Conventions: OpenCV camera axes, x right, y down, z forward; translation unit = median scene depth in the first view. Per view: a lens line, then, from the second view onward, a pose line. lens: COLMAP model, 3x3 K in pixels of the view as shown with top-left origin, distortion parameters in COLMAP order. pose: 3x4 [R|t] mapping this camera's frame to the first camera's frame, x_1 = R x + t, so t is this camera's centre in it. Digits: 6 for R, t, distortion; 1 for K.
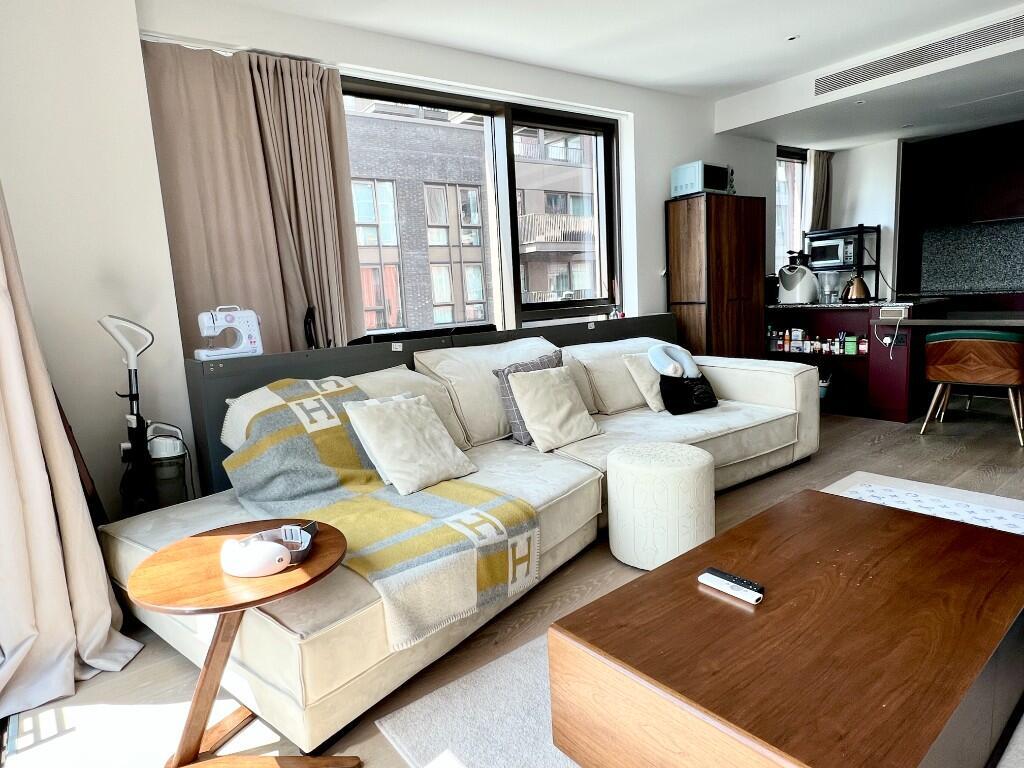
lens RADIAL K [[600.6, 0, 507.4], [0, 600.6, 384.8], [0, 0, 1]] dist [-0.001930, -0.000504]
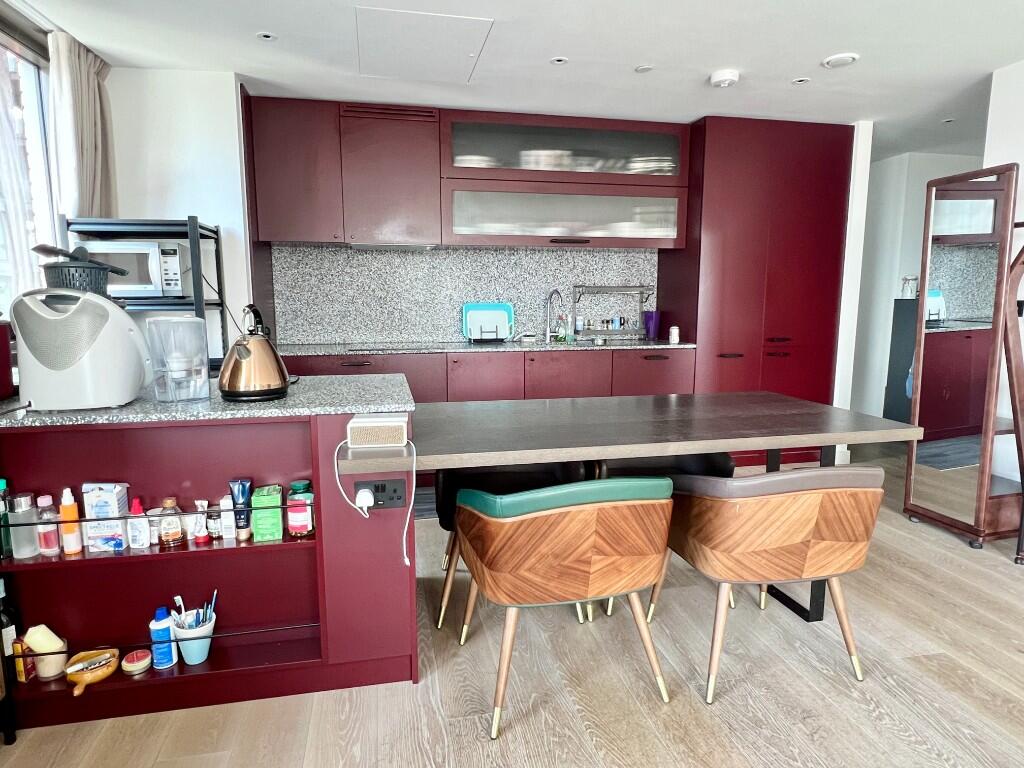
lens RADIAL K [[600.6, 0, 507.4], [0, 600.6, 384.8], [0, 0, 1]] dist [-0.001930, -0.000504]
pose [[0.439710, -0.072018, 0.895248, 0.283840], [0.114028, 0.993190, 0.023891, -0.127413], [-0.890872, 0.091578, 0.444928, 0.635596]]
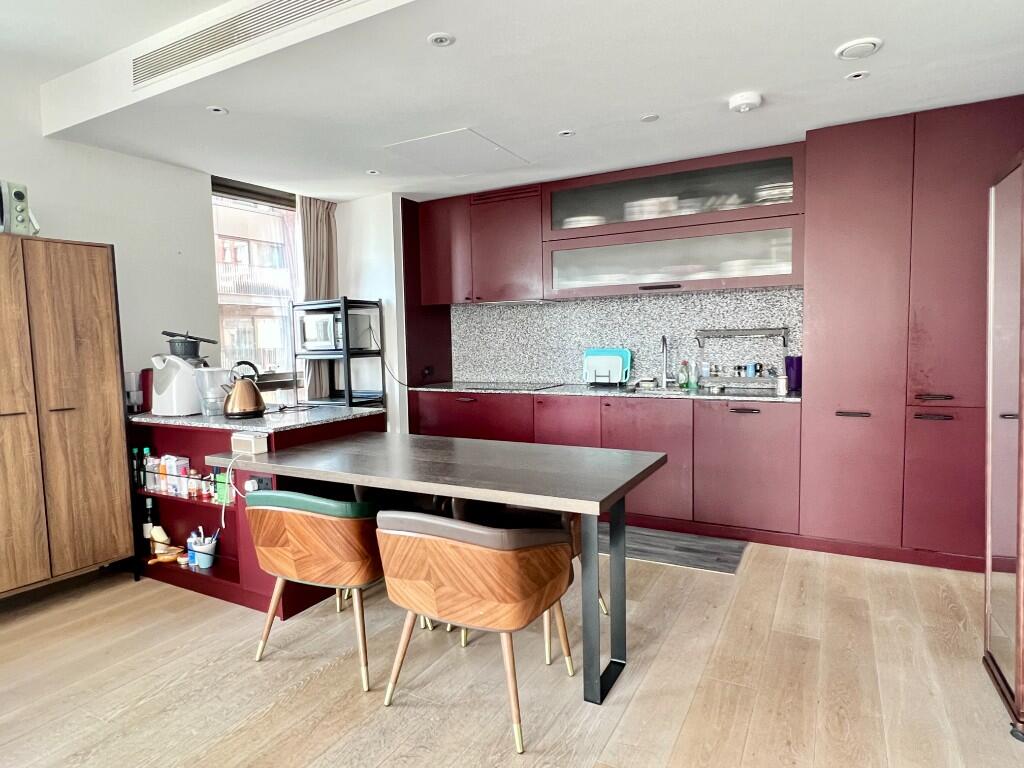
lens RADIAL K [[600.6, 0, 507.4], [0, 600.6, 384.8], [0, 0, 1]] dist [-0.001930, -0.000504]
pose [[0.917583, 0.004512, 0.397519, 0.543837], [0.031483, 0.995970, -0.083975, -0.101921], [-0.396296, 0.089570, 0.913743, 0.281756]]
